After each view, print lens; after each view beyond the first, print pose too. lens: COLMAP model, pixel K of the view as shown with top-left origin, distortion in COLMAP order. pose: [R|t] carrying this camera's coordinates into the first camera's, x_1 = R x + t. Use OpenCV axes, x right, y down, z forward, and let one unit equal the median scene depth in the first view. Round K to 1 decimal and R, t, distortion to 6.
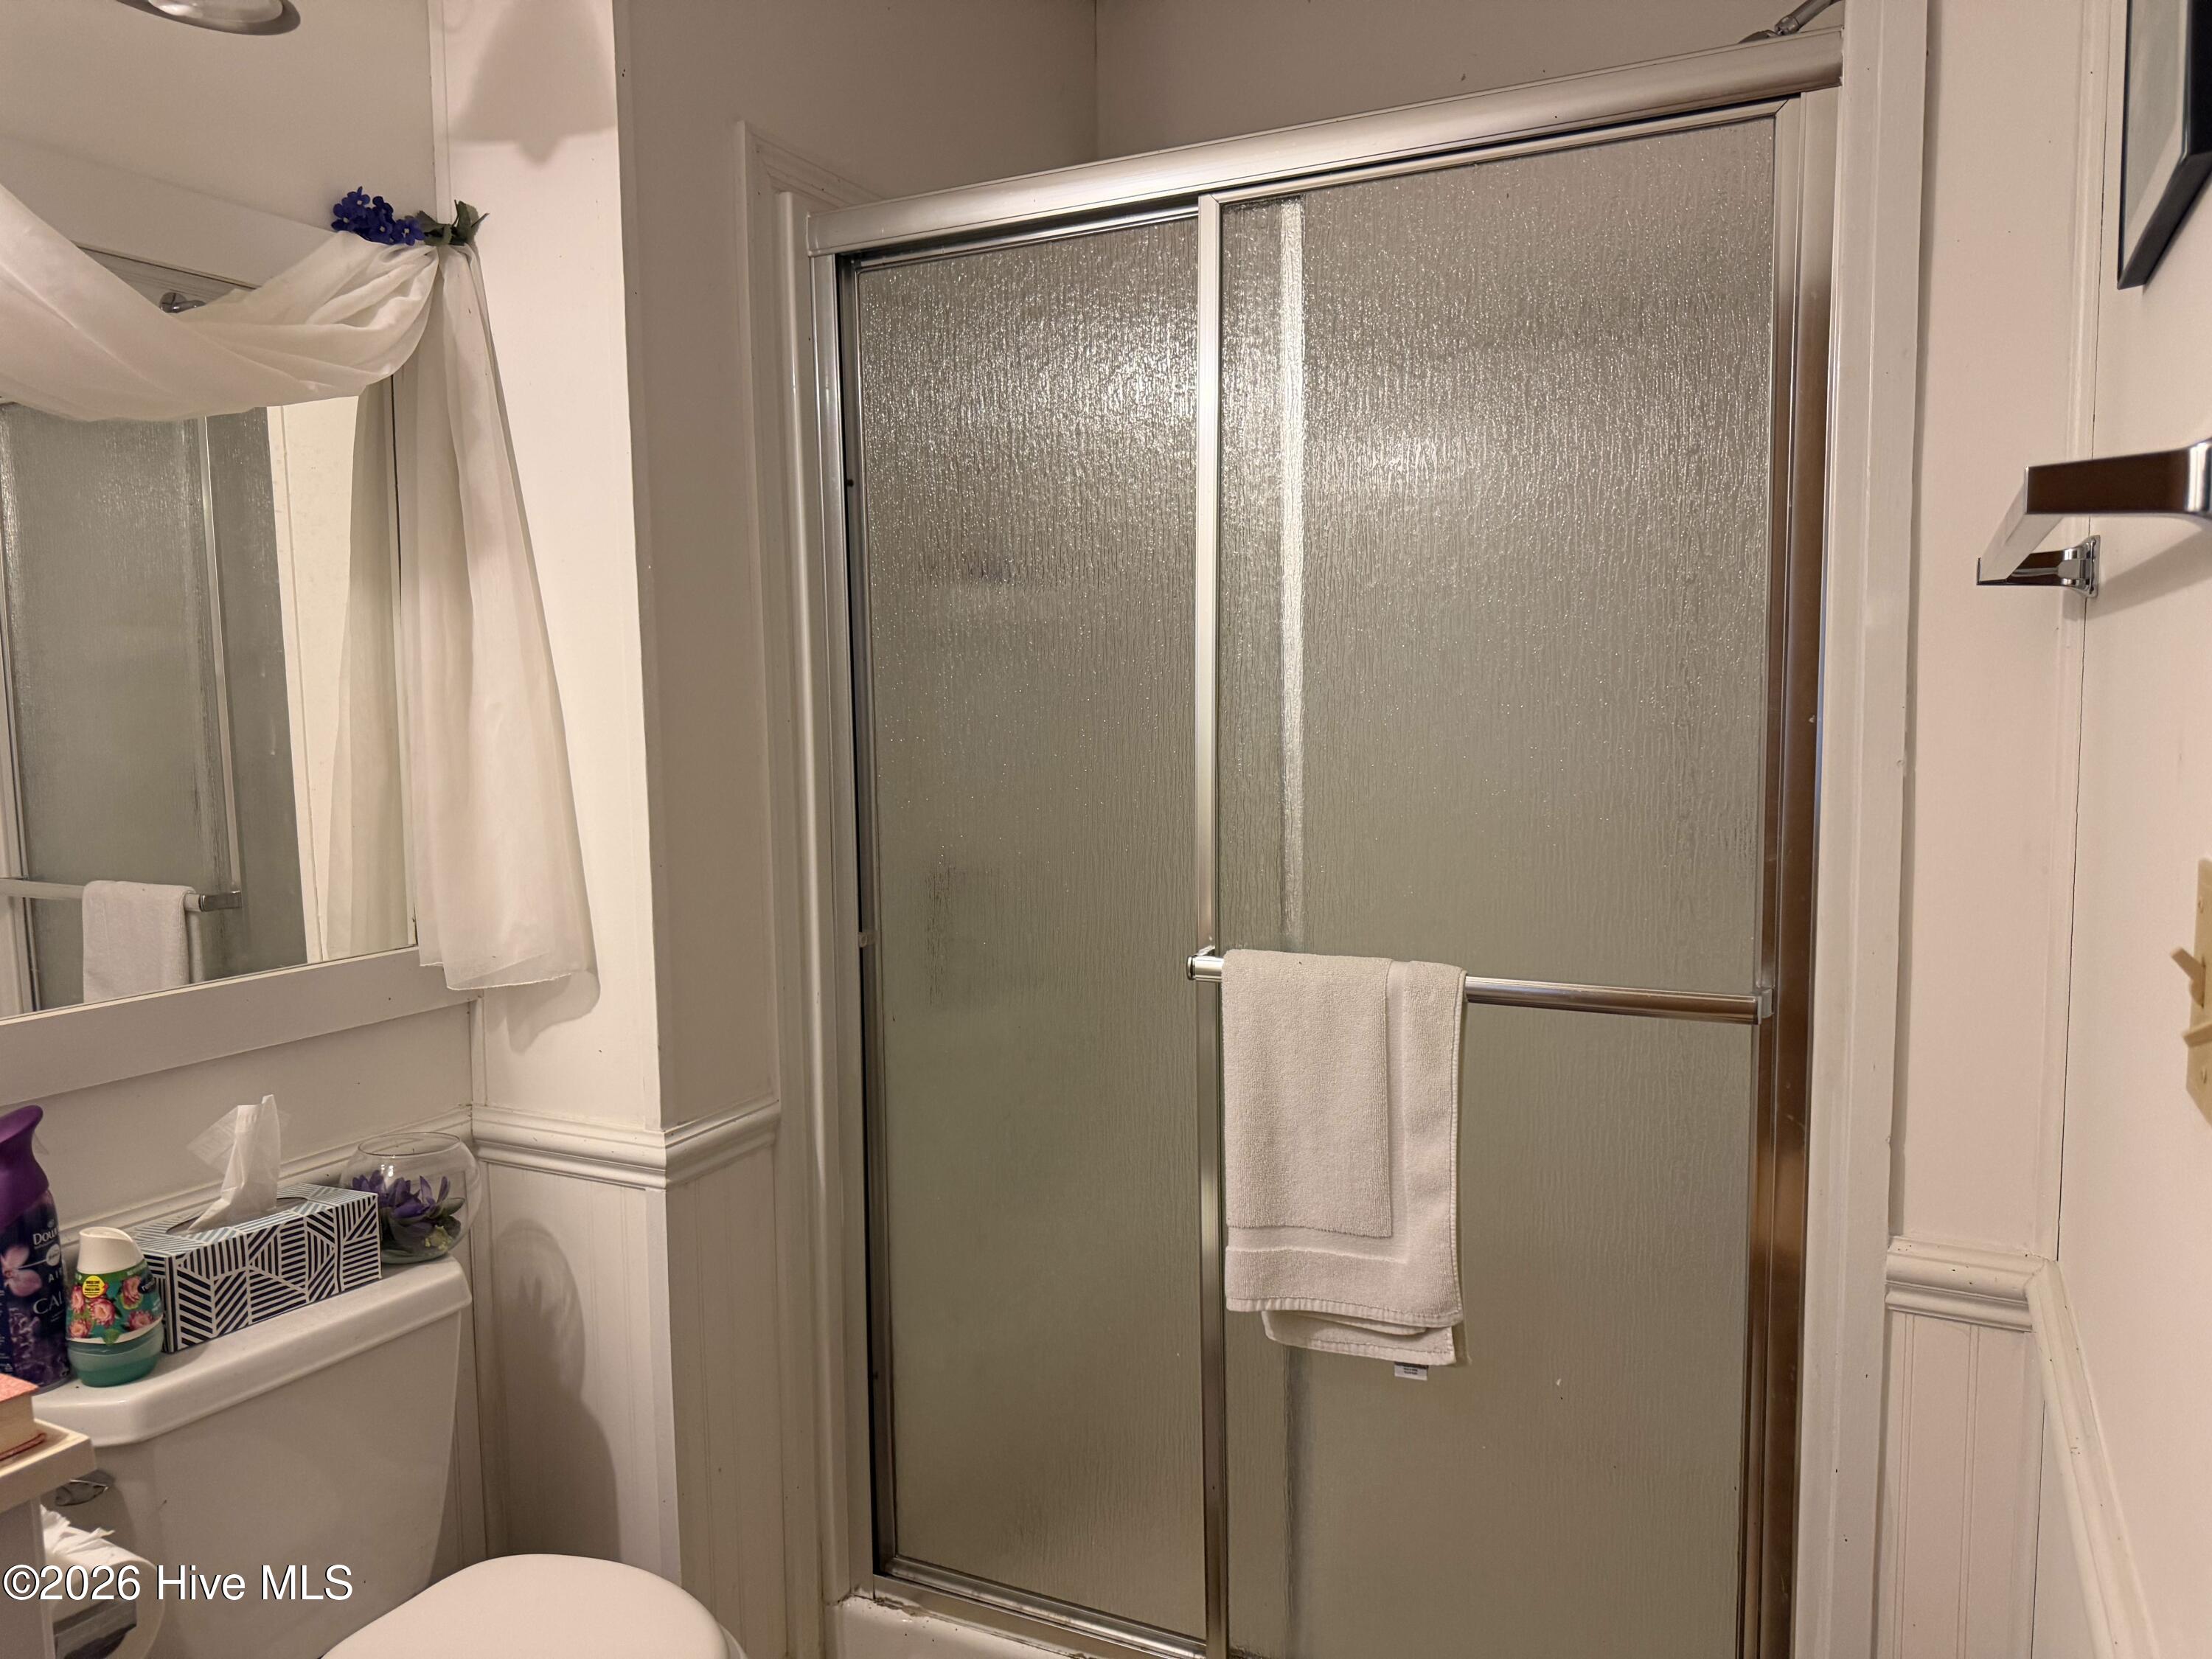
lens RADIAL K [[1573.7, 0, 1104.4], [0, 1573.7, 821.9], [0, 0, 1]] dist [-0.002801, 0.014220]
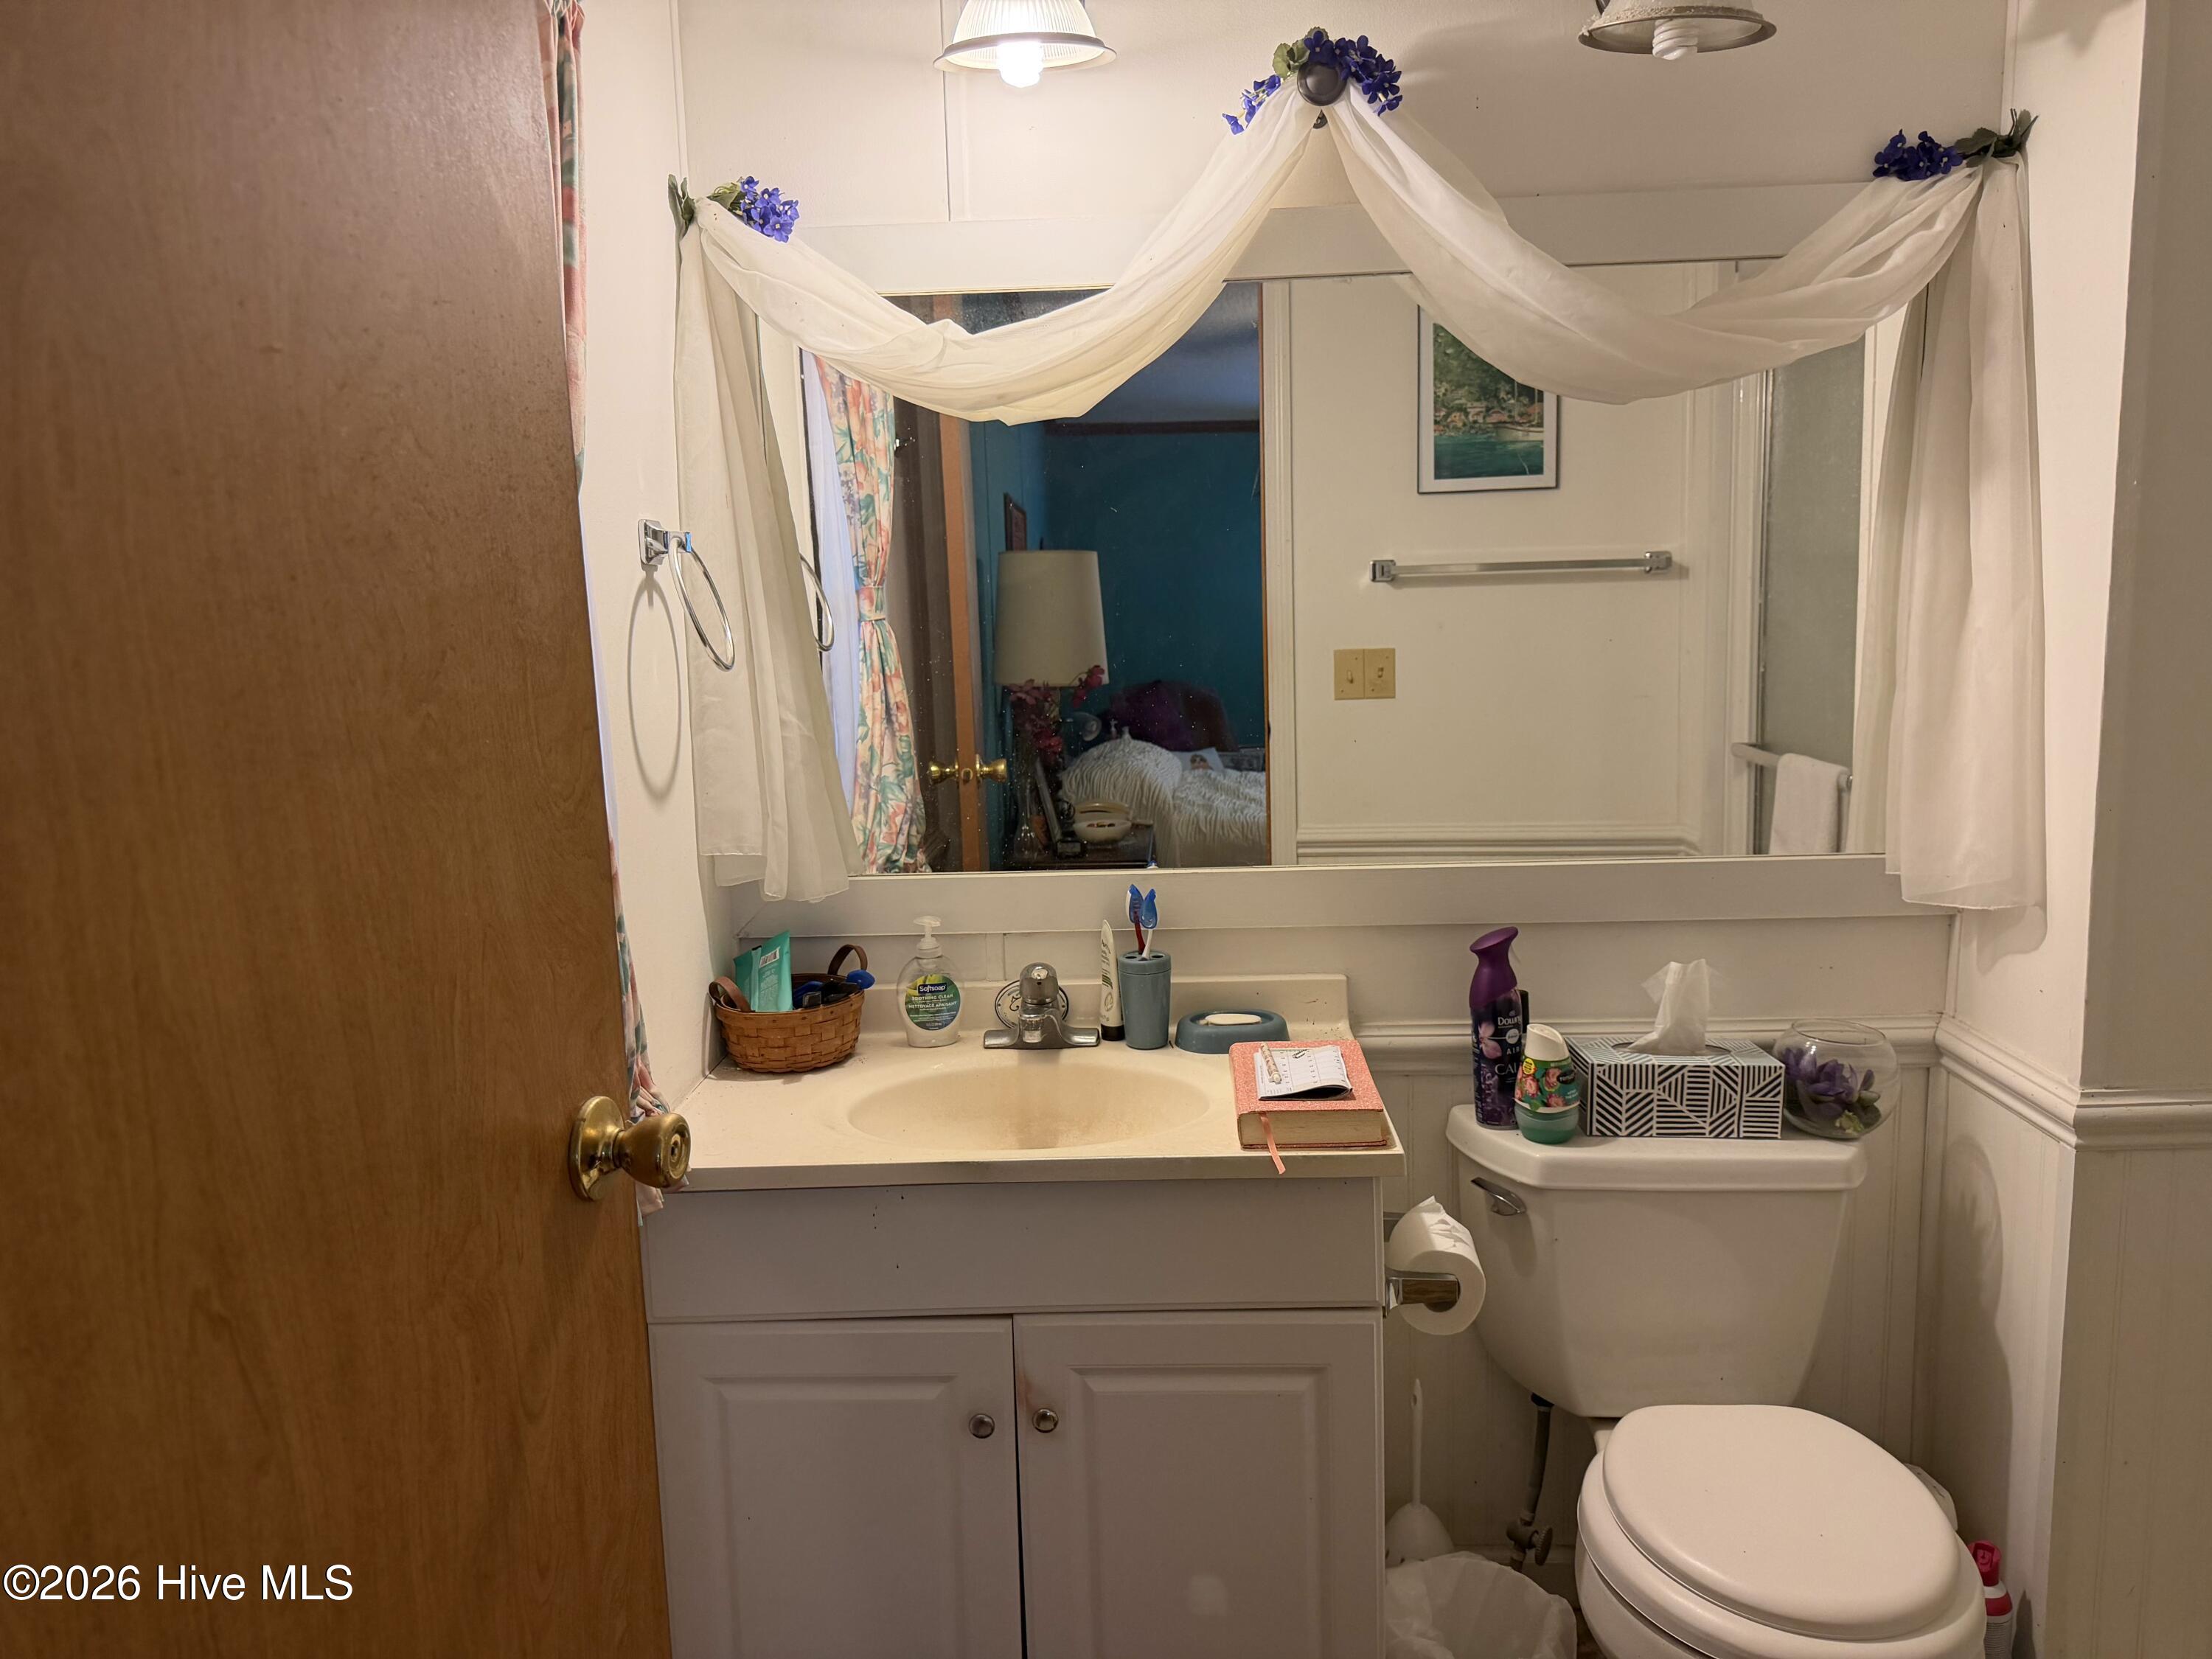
lens RADIAL K [[1573.7, 0, 1108.0], [0, 1573.7, 833.2], [0, 0, 1]] dist [-0.002801, 0.014220]
pose [[0.441793, 0.146228, -0.885119, 0.311622], [-0.057545, 0.989214, 0.134703, -0.055517], [0.895270, -0.008576, 0.445442, 0.062784]]
